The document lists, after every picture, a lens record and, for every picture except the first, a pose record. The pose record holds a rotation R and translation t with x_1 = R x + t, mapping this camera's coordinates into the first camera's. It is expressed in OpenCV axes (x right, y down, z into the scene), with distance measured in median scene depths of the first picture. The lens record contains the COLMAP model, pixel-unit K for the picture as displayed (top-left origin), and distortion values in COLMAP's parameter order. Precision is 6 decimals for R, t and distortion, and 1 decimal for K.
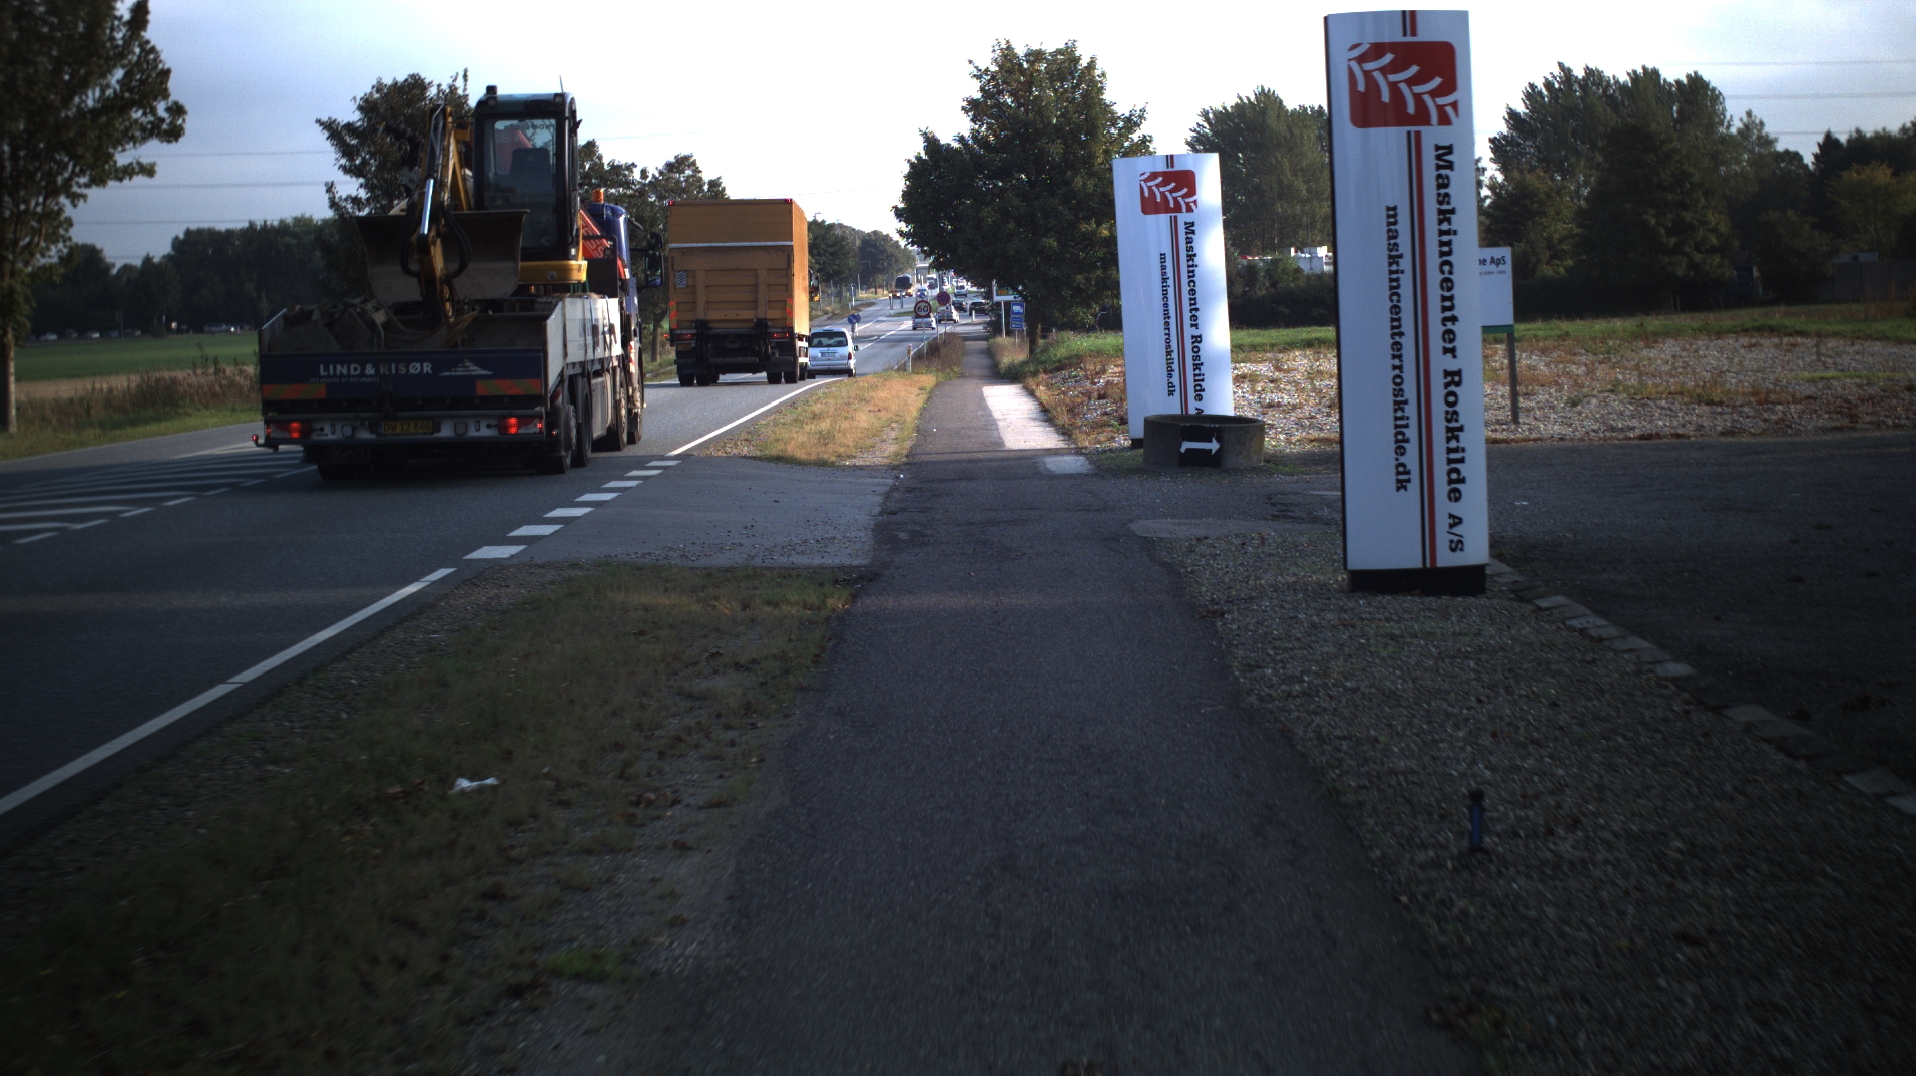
lens RADIAL K [[3424.7, 0, 958.0], [0, 3424.7, 538.0], [0, 0, 1]] dist [-0.238766, -0.008381]
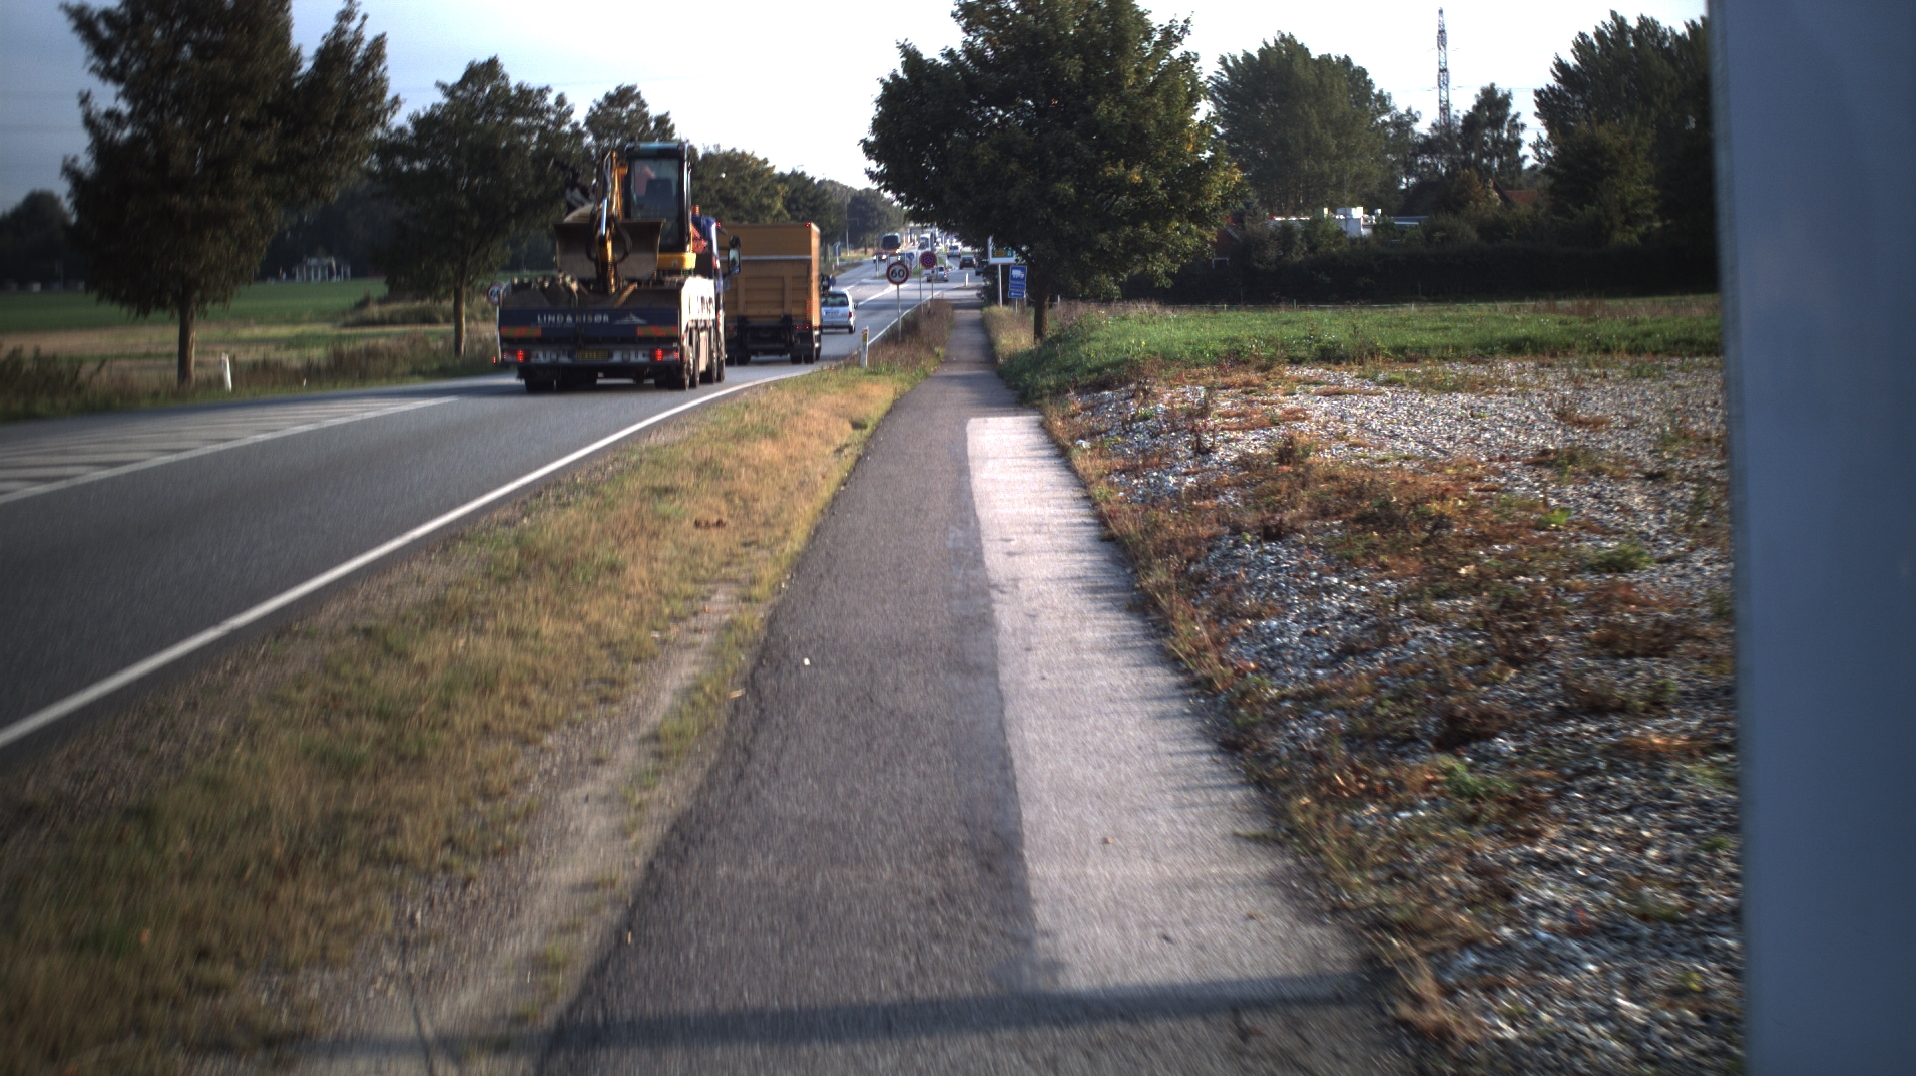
lens RADIAL K [[3424.7, 0, 958.0], [0, 3424.7, 538.0], [0, 0, 1]] dist [-0.238766, -0.008381]
pose [[0.999909, 0.013267, 0.002317, 0.002389], [-0.013292, 0.999846, 0.011434, -0.016388], [-0.002165, -0.011464, 0.999932, 0.229593]]
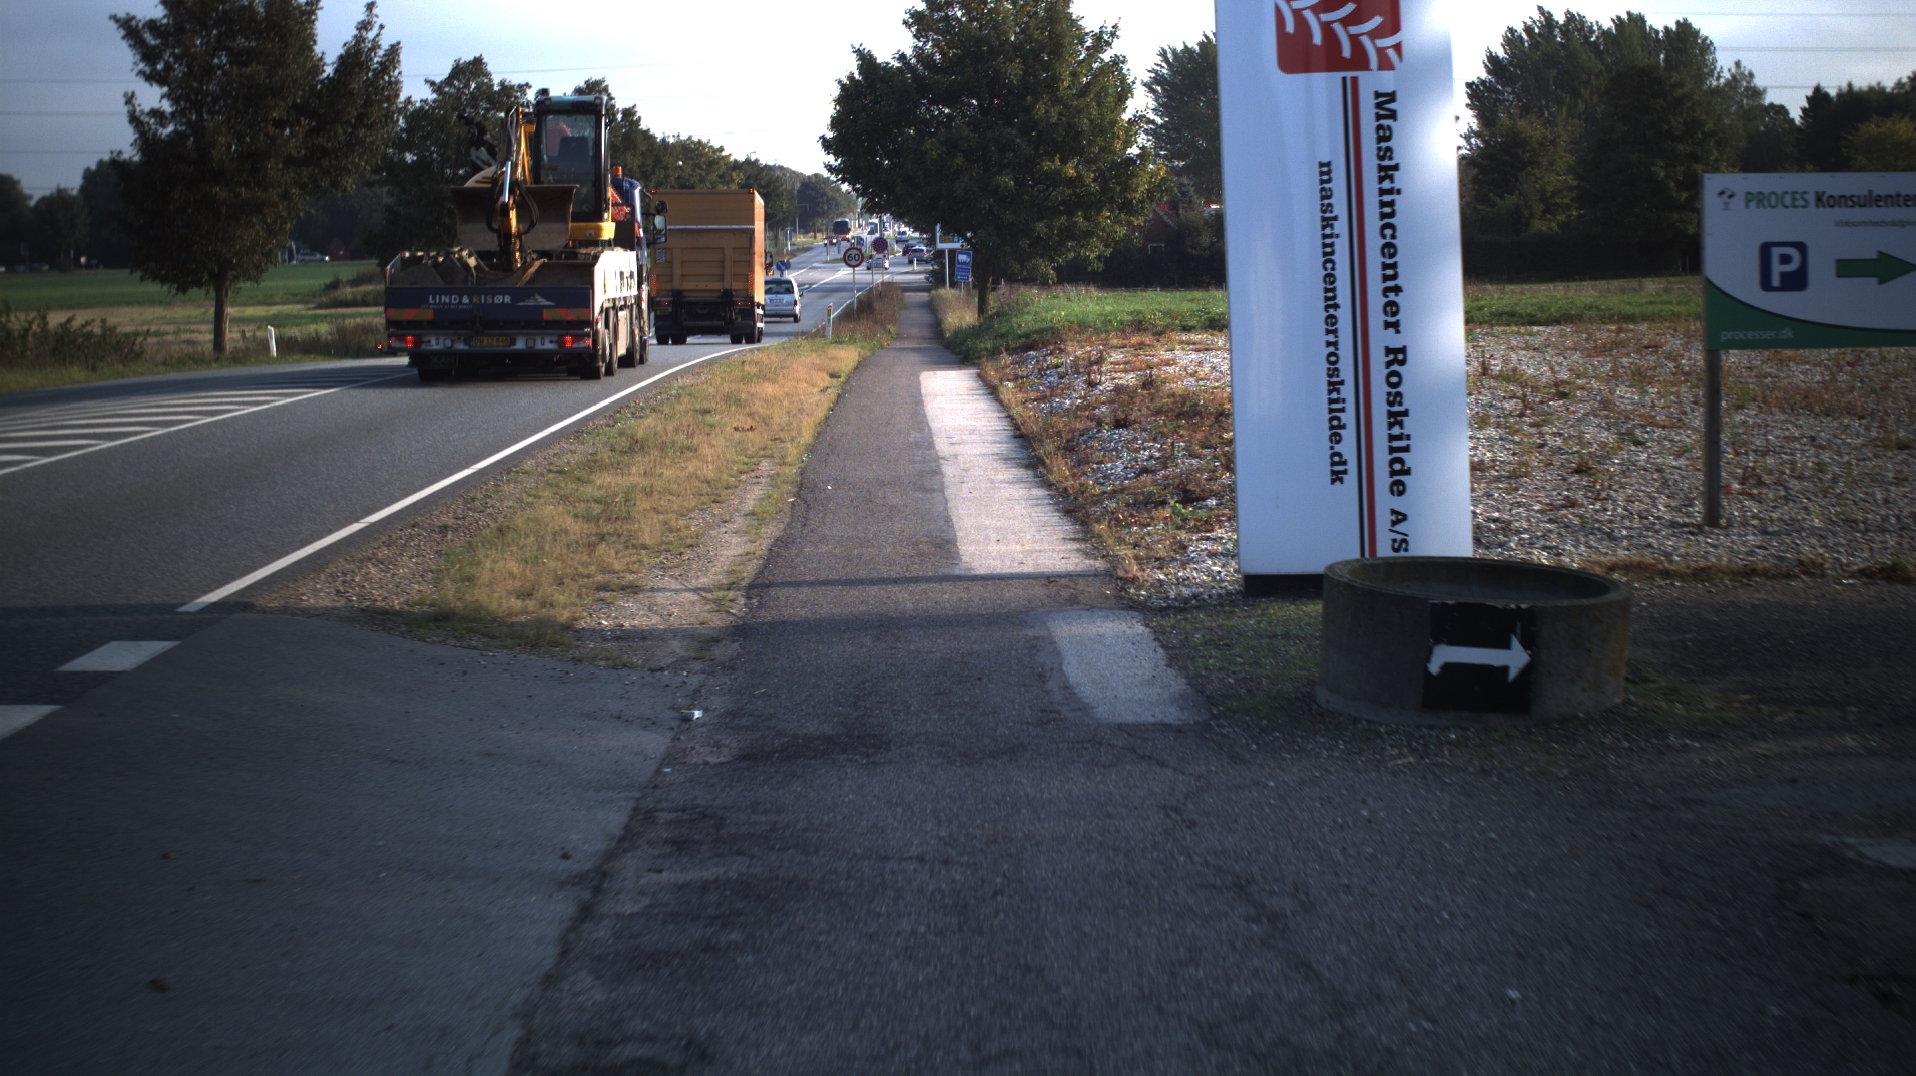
lens RADIAL K [[3424.7, 0, 958.0], [0, 3424.7, 538.0], [0, 0, 1]] dist [-0.238766, -0.008381]
pose [[0.999714, 0.015658, 0.018067, 0.001414], [-0.015940, 0.999752, 0.015555, -0.011152], [-0.017819, -0.015838, 0.999716, 0.153379]]
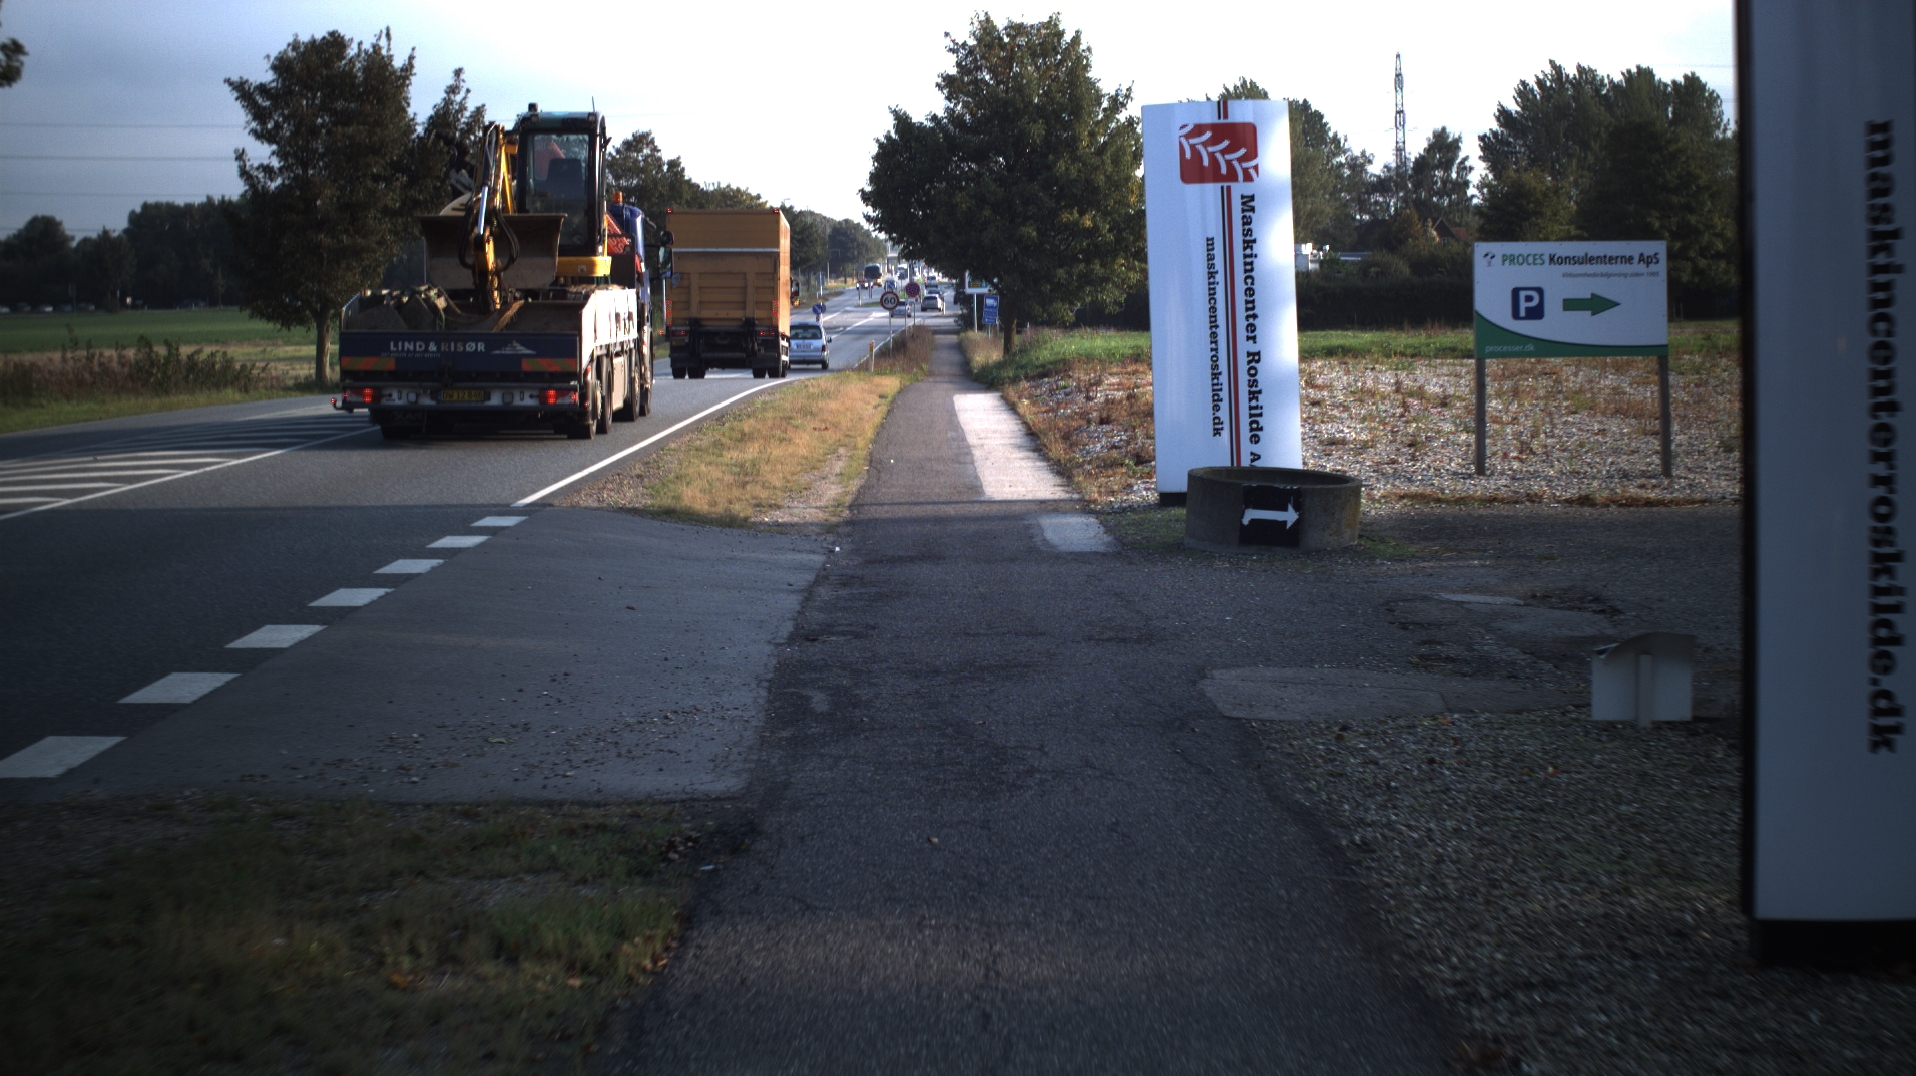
lens RADIAL K [[3424.7, 0, 958.0], [0, 3424.7, 538.0], [0, 0, 1]] dist [-0.238766, -0.008381]
pose [[0.999746, 0.020215, 0.010008, 0.000243], [-0.020241, 0.999792, 0.002520, -0.005681], [-0.009955, -0.002722, 0.999947, 0.076933]]
